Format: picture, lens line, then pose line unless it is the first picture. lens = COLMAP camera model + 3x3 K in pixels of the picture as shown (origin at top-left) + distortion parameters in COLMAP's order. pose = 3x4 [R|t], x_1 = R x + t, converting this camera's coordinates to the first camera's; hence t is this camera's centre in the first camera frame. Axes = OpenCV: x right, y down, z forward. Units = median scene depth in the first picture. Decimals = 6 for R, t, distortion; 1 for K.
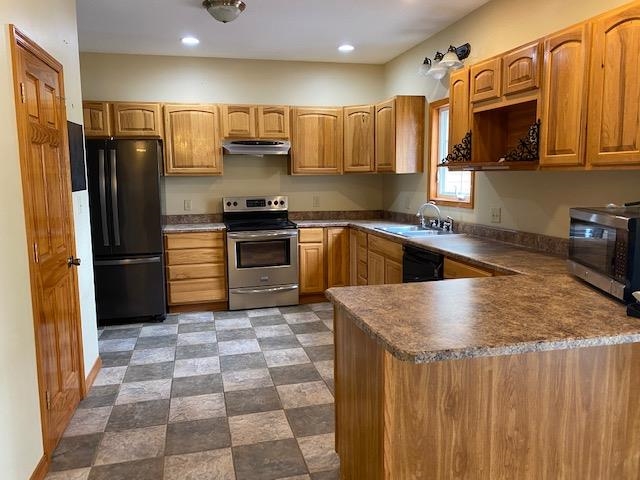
lens RADIAL K [[490.1, 0, 320.1], [0, 490.1, 238.2], [0, 0, 1]] dist [0.024386, -0.025736]
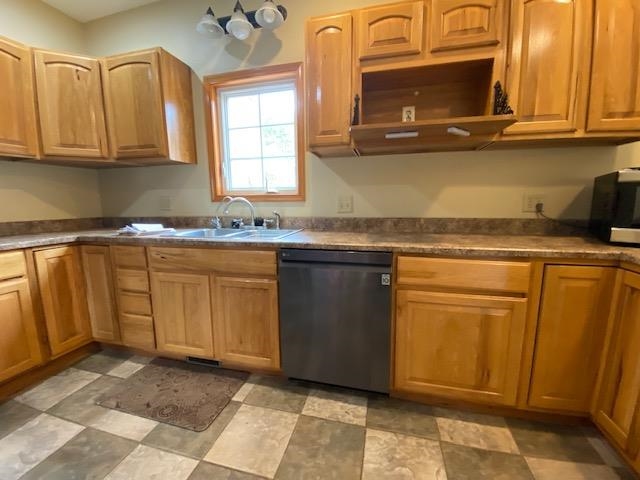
lens RADIAL K [[265.3, 0, 323.1], [0, 265.3, 240.9], [0, 0, 1]] dist [-0.009145, -0.004167]
pose [[0.477031, -0.119627, 0.870707, -0.093097], [0.114173, 0.990733, 0.073566, -0.016085], [-0.871439, 0.064318, 0.486268, 0.634590]]
